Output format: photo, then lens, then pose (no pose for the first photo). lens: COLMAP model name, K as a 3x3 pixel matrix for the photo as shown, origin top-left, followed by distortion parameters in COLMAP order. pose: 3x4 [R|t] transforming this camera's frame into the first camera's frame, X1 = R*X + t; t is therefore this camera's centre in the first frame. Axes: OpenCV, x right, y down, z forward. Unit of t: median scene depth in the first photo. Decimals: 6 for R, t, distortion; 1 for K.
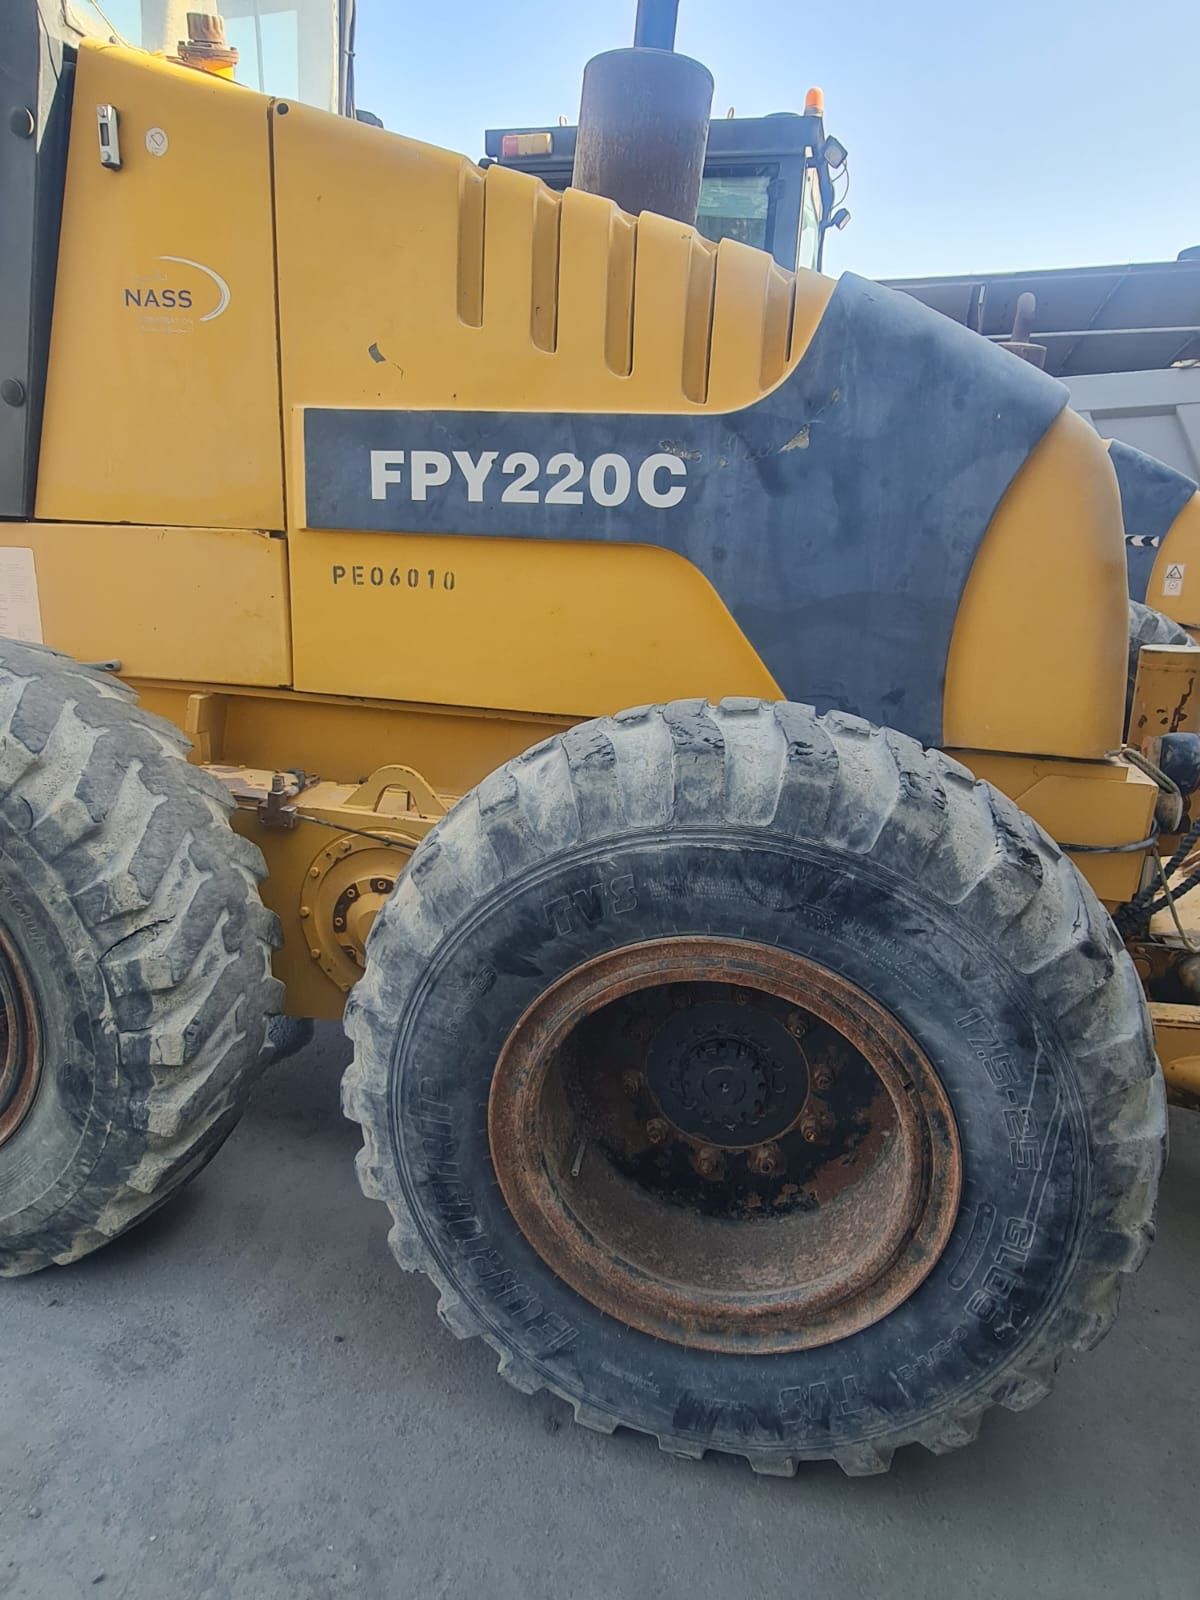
lens RADIAL K [[1073.2, 0, 600.0], [0, 1073.2, 800.0], [0, 0, 1]] dist [-0.004487, 0.001897]
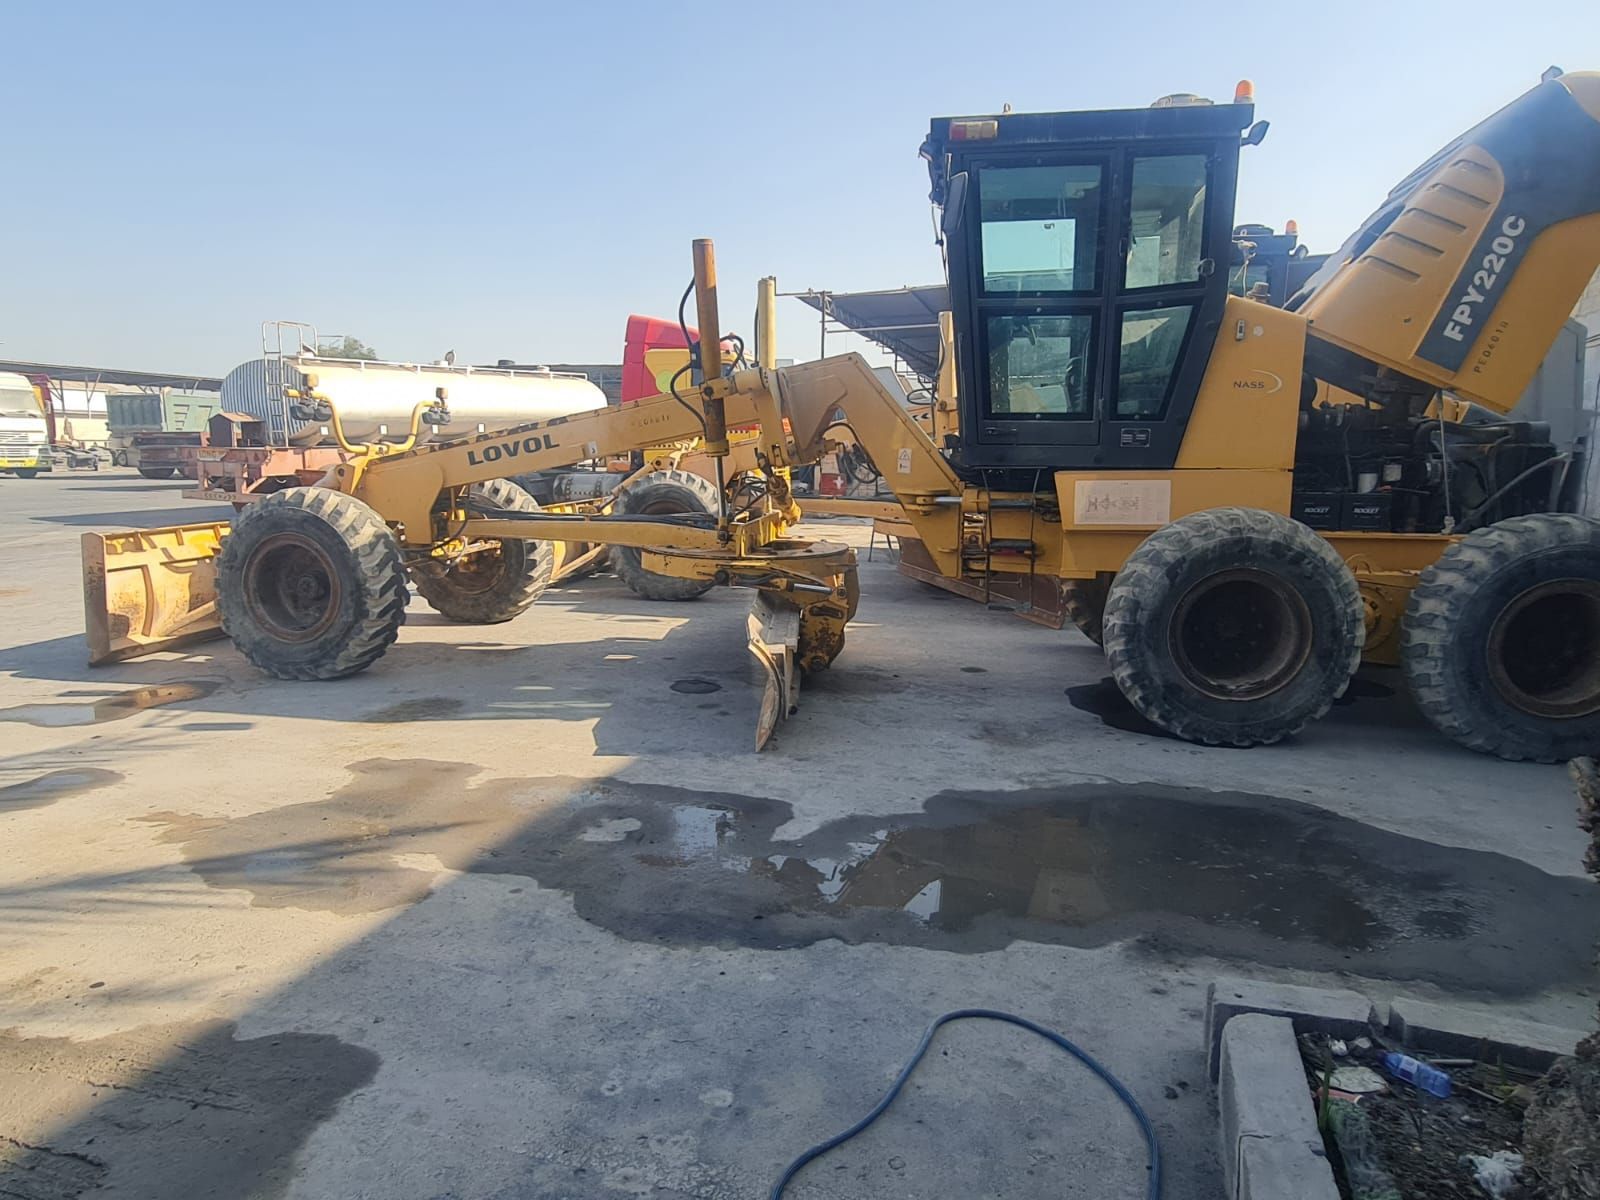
lens RADIAL K [[1073.2, 0, 800.0], [0, 1073.2, 600.0], [0, 0, 1]] dist [-0.004487, 0.001897]
pose [[0.996714, -0.046915, 0.066034, -2.267340], [0.054356, 0.991781, -0.115827, 0.403666], [-0.060057, 0.119036, 0.991072, -1.977545]]
